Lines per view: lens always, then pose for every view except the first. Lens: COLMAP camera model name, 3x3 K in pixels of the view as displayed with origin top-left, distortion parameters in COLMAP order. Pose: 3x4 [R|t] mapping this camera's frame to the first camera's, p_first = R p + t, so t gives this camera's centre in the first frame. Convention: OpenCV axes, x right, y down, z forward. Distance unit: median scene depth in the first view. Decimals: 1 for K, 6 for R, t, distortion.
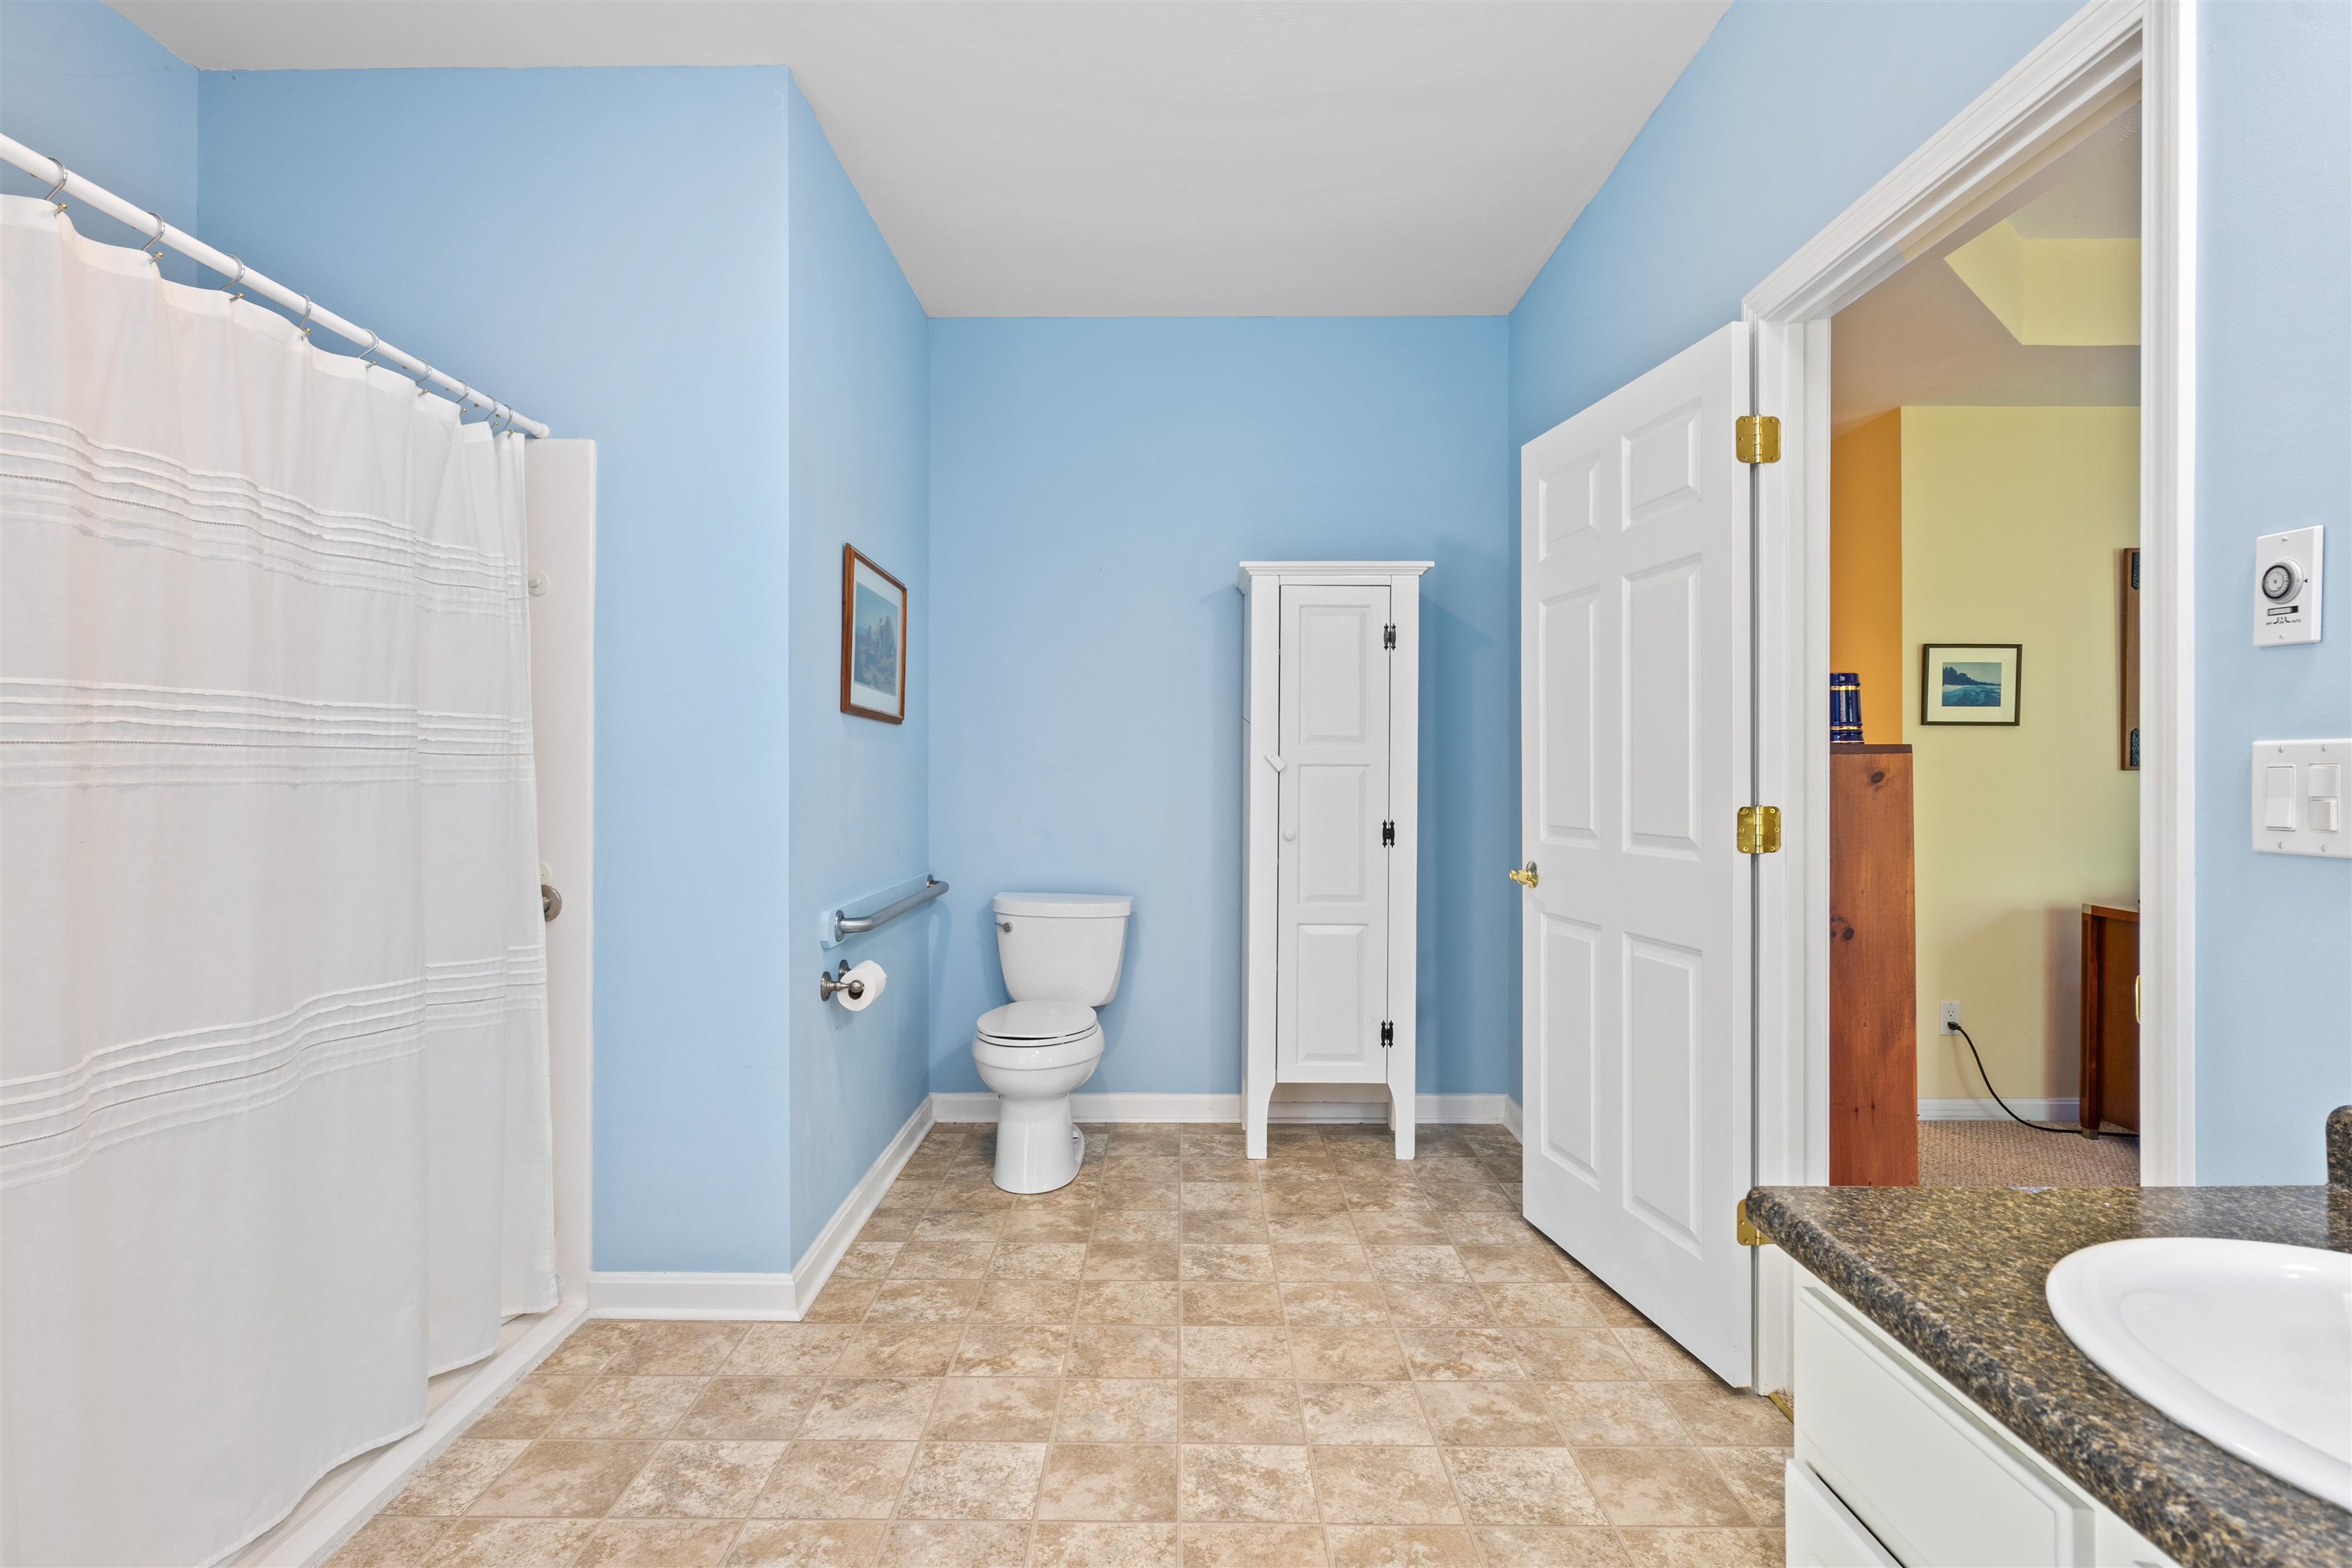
lens RADIAL K [[1212.5, 0, 1165.5], [0, 1212.5, 774.7], [0, 0, 1]] dist [-0.009425, 0.006036]
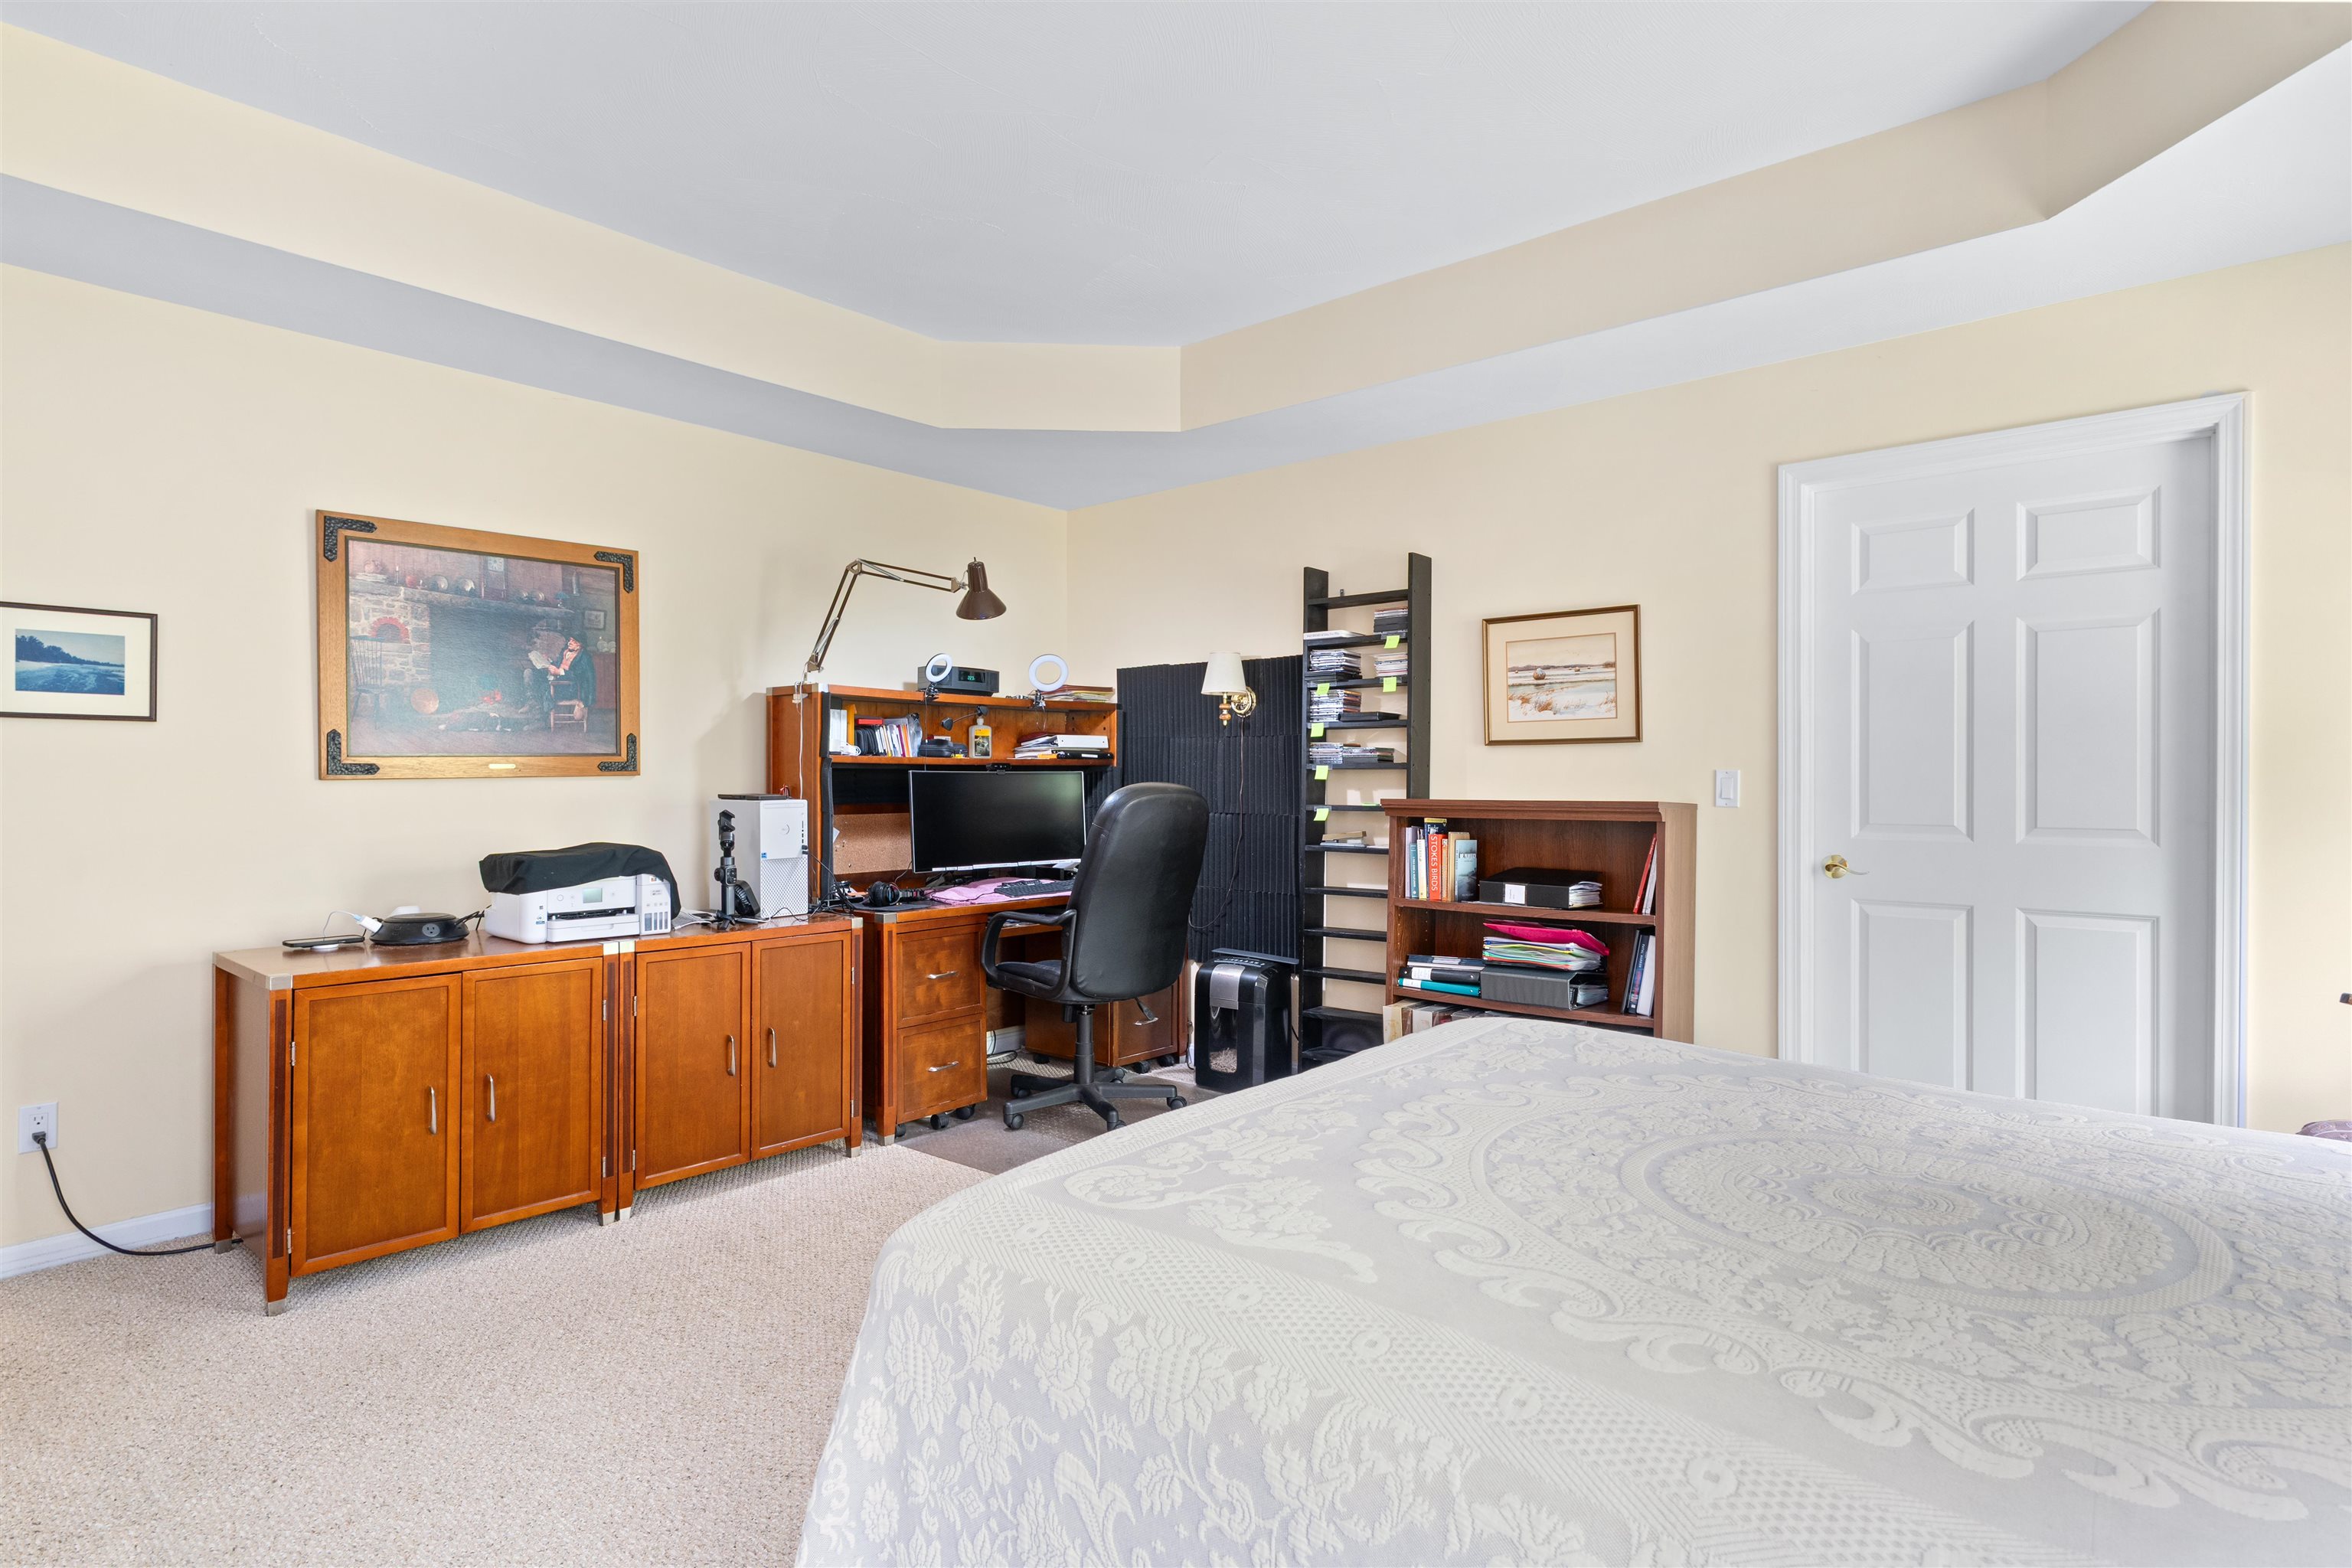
lens RADIAL K [[1212.5, 0, 1177.0], [0, 1212.5, 788.6], [0, 0, 1]] dist [-0.009425, 0.006036]
pose [[0.644542, -0.010551, 0.764496, 0.539367], [0.007352, 0.999944, 0.007602, 0.000396], [-0.764534, 0.000721, 0.644584, 0.023414]]
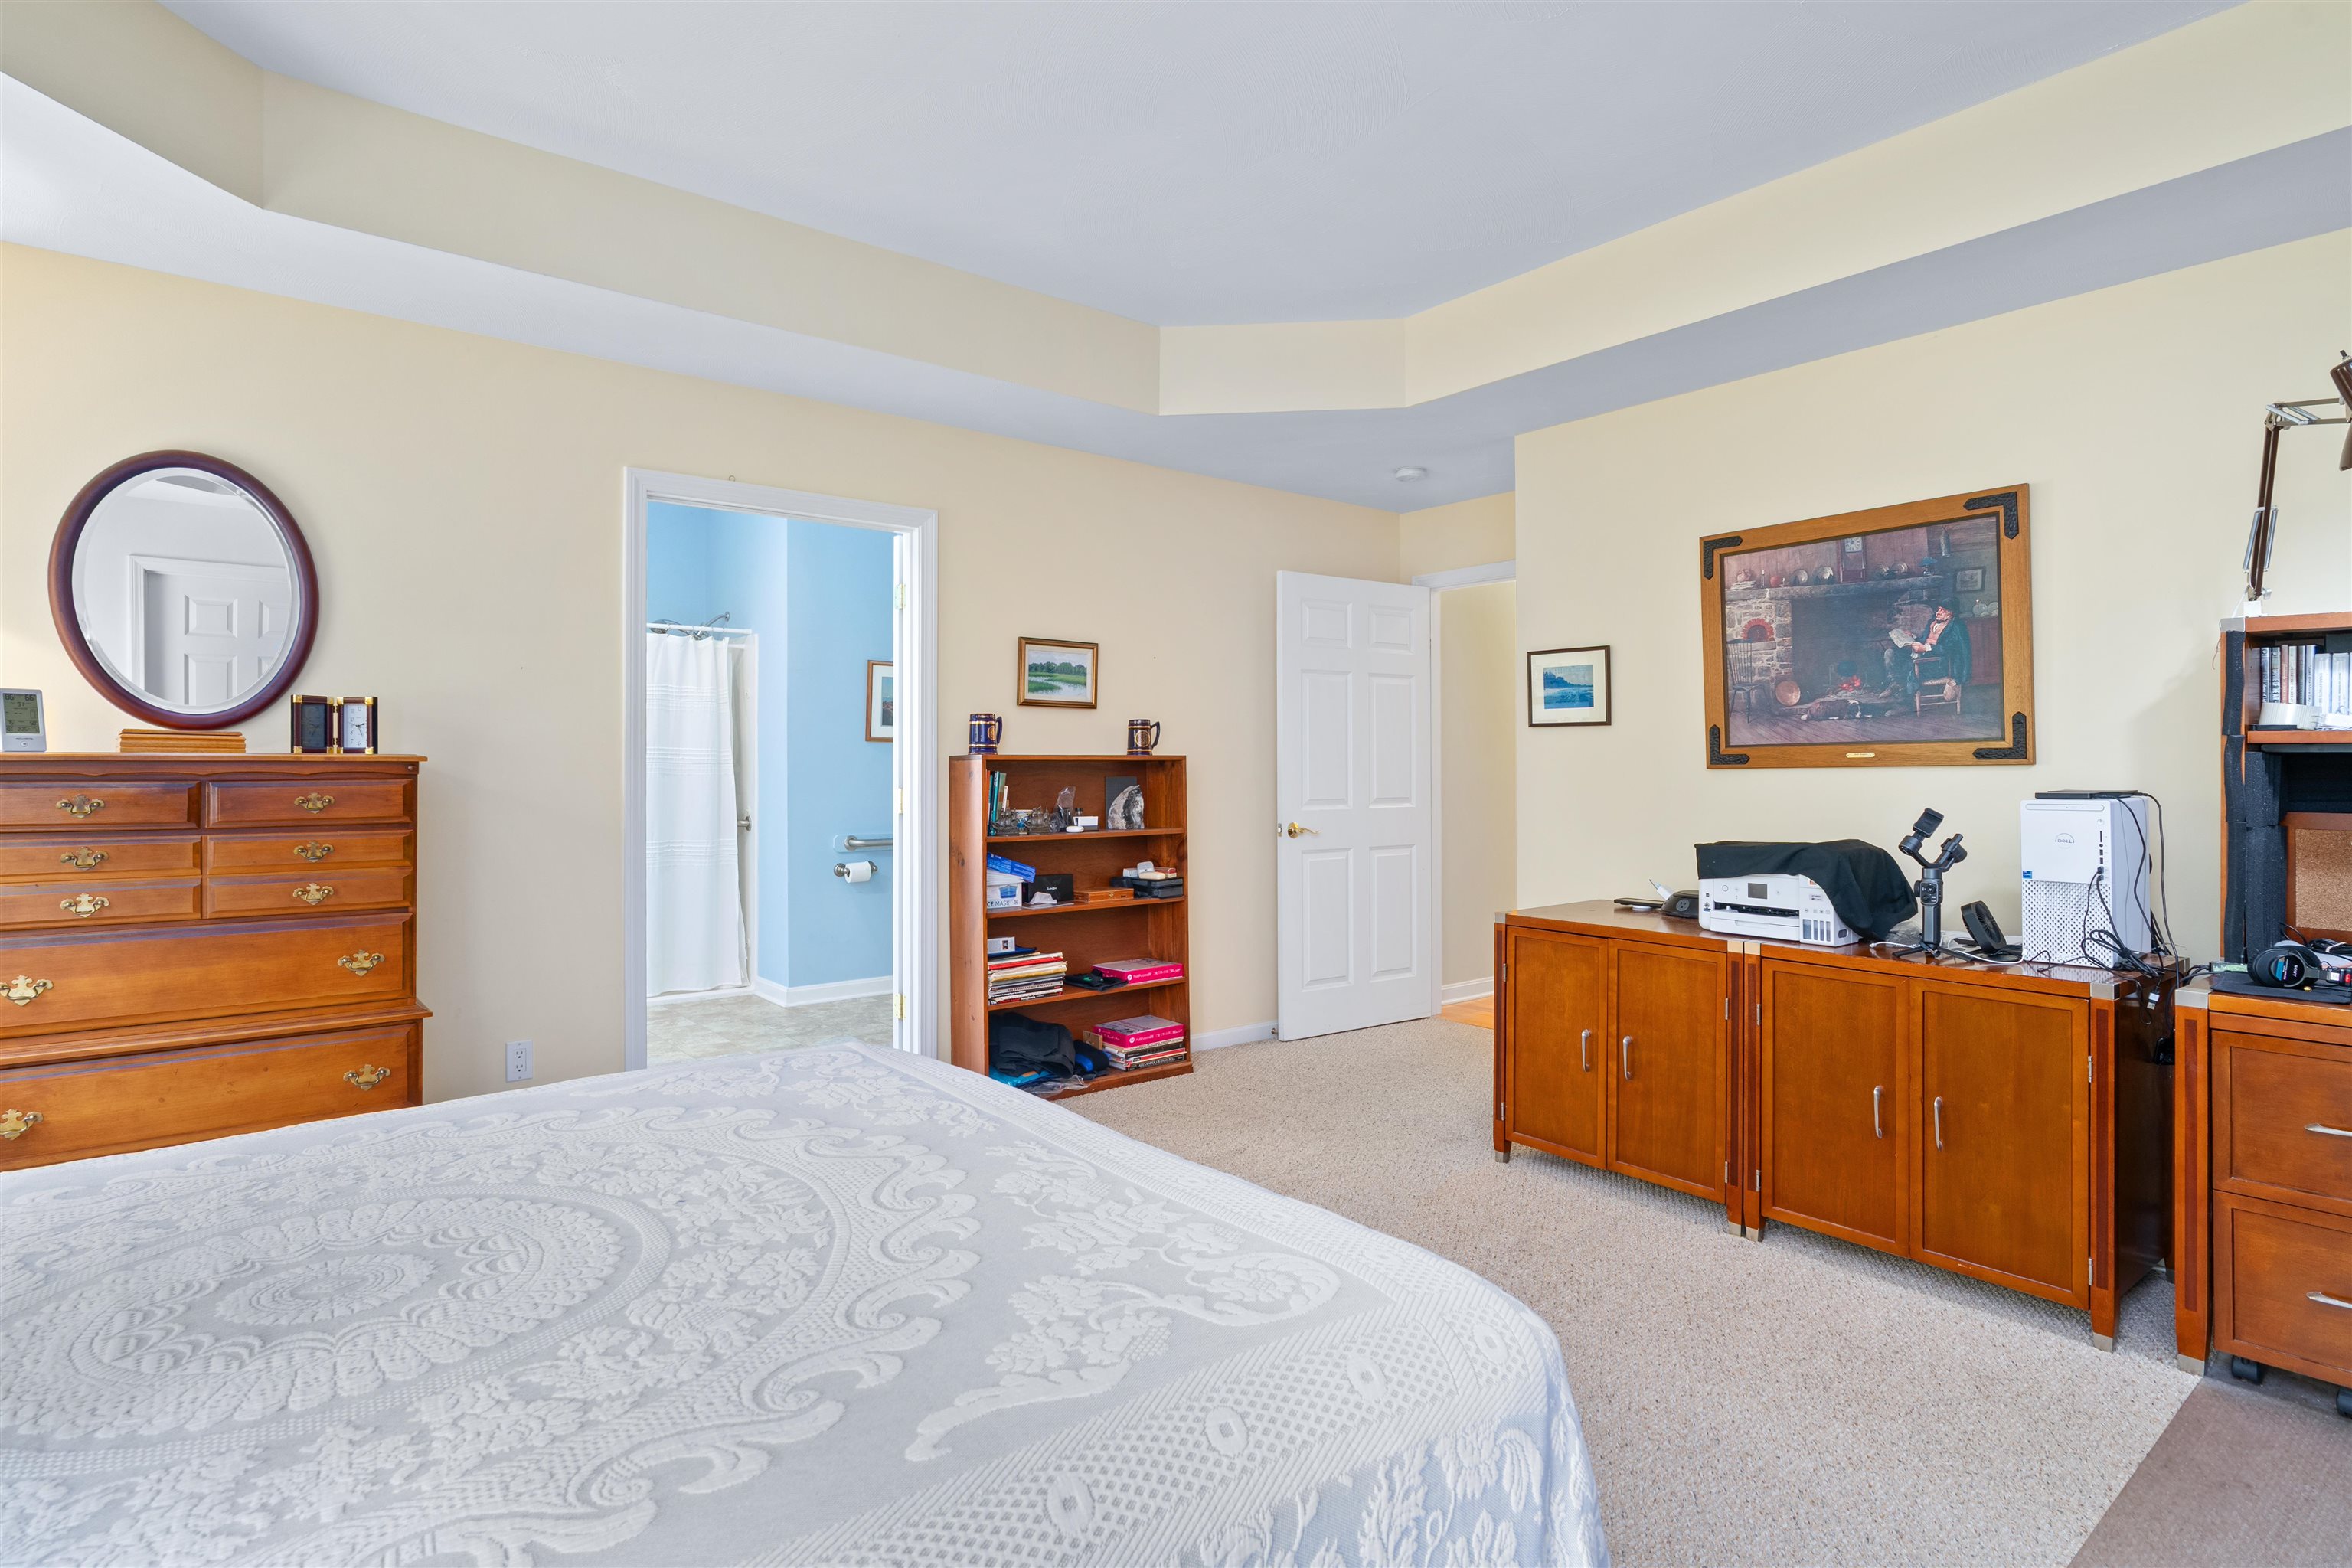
lens RADIAL K [[1212.5, 0, 1156.5], [0, 1212.5, 765.5], [0, 0, 1]] dist [-0.009425, 0.006036]
pose [[0.627667, -0.003365, -0.778474, 1.261471], [-0.003454, 0.999969, -0.007106, 0.002088], [0.778474, 0.007149, 0.627636, 0.061517]]
